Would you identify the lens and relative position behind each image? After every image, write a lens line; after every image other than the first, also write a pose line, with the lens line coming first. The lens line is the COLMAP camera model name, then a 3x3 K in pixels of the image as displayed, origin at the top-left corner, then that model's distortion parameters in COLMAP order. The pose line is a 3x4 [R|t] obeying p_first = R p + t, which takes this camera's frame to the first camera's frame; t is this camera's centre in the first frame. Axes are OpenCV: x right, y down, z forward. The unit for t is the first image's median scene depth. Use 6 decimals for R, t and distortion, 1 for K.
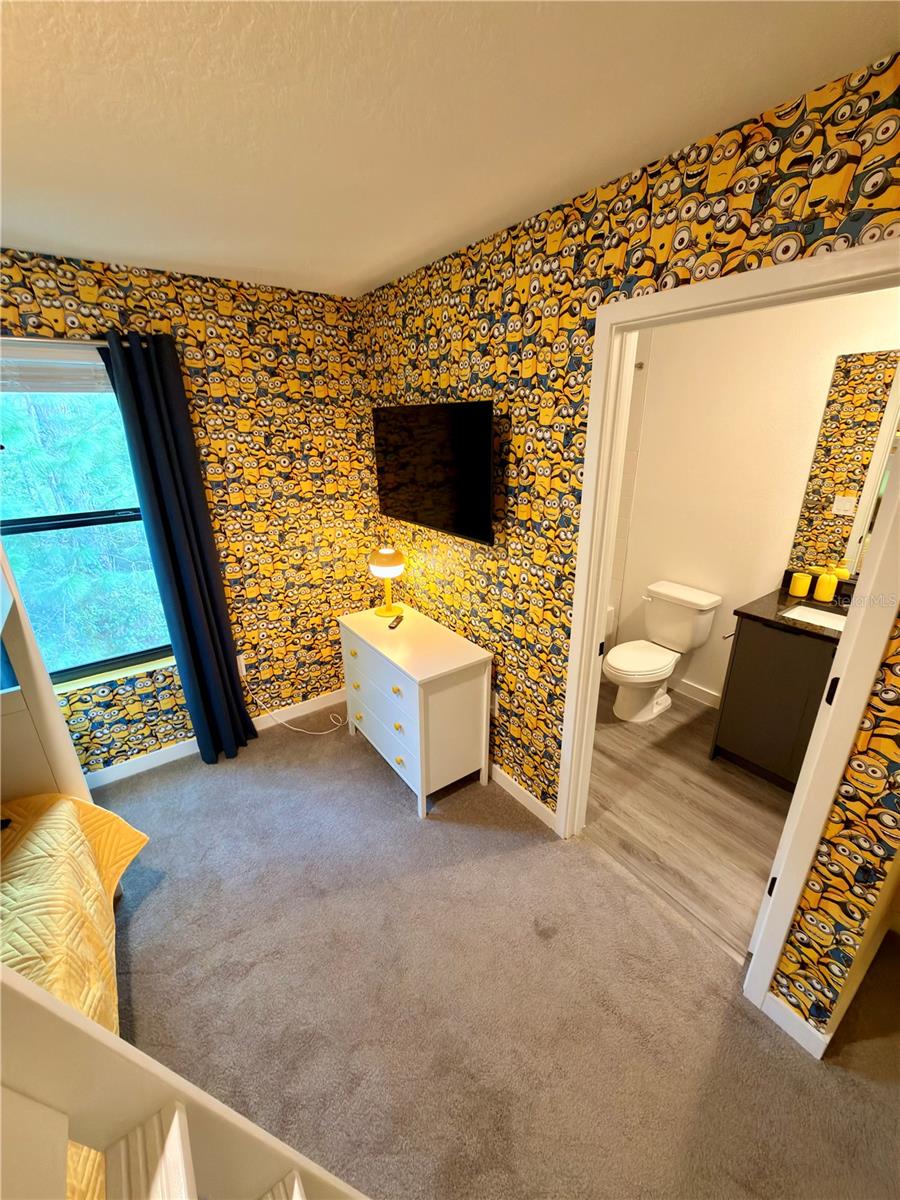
lens RADIAL K [[480.0, 0, 450.0], [0, 480.0, 600.0], [0, 0, 1]] dist [0.000931, -0.000291]
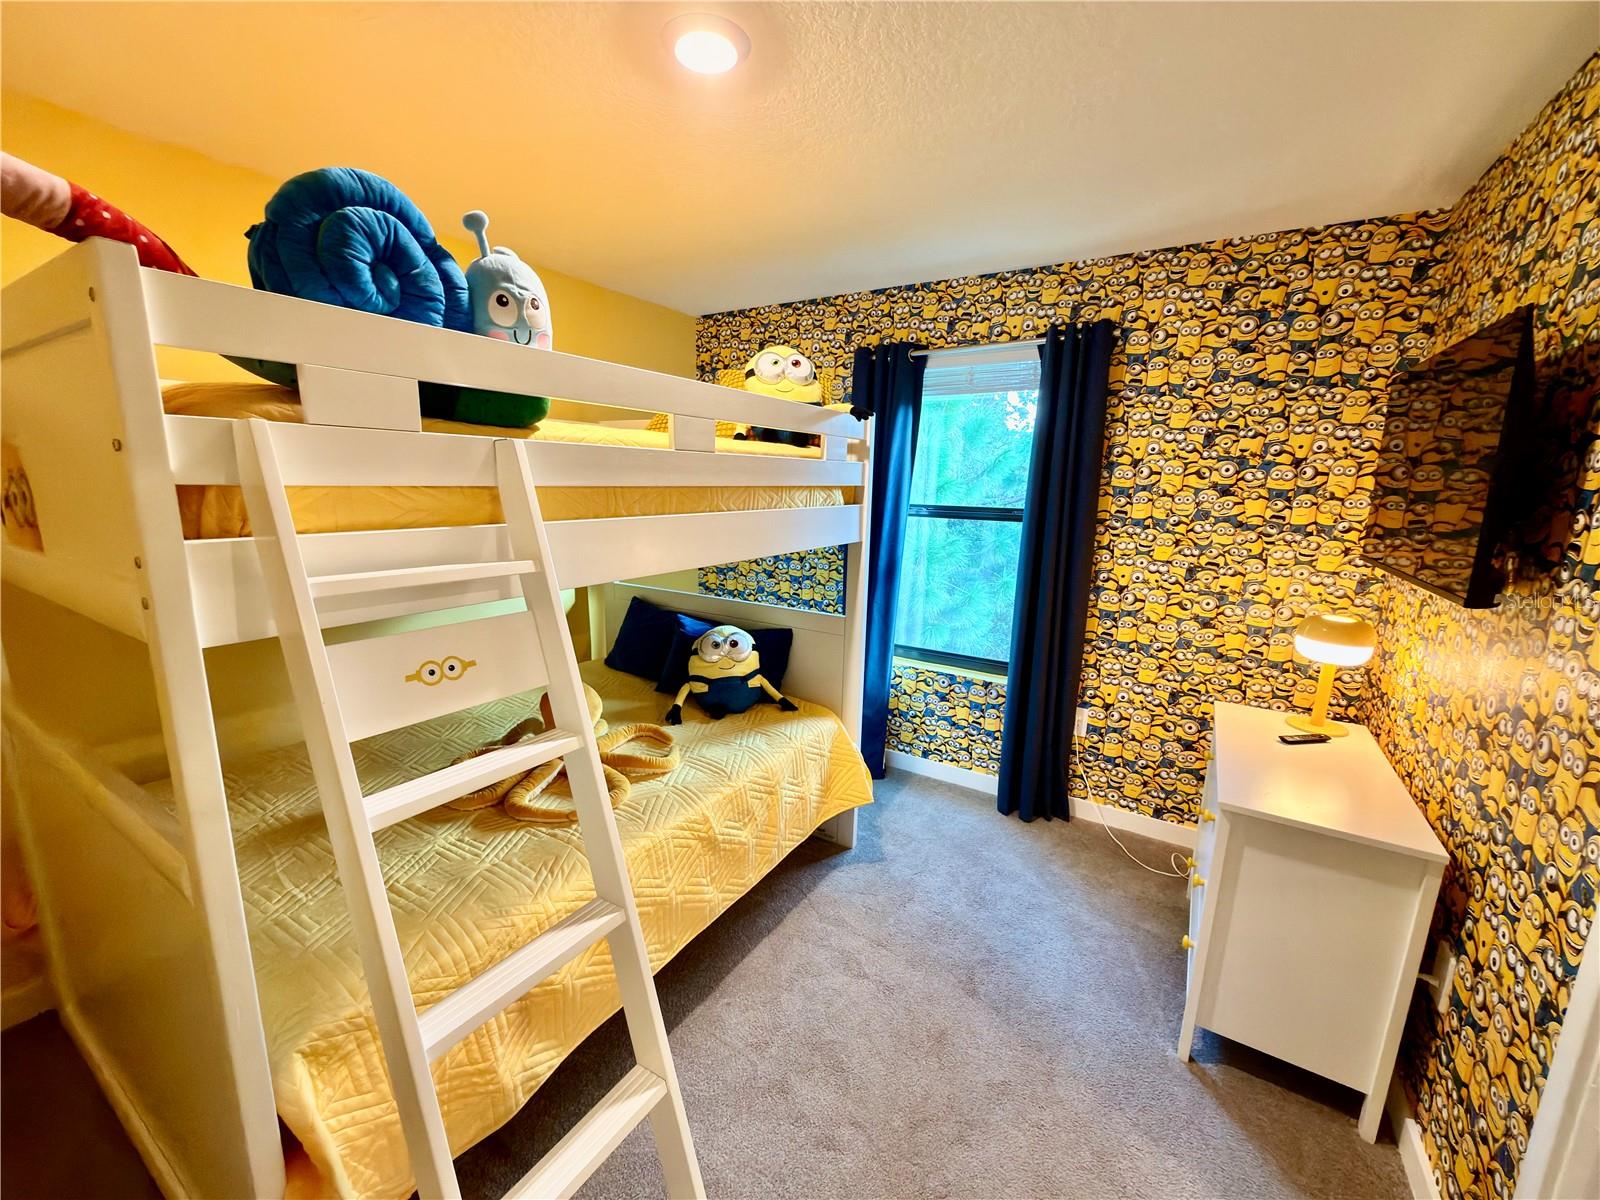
lens RADIAL K [[640.0, 0, 800.0], [0, 640.0, 600.0], [0, 0, 1]] dist [0.000931, -0.000291]
pose [[0.378137, 0.194444, -0.905099, 0.336171], [-0.347666, 0.935955, 0.055823, 0.061783], [0.857986, 0.293564, 0.421521, 0.138100]]
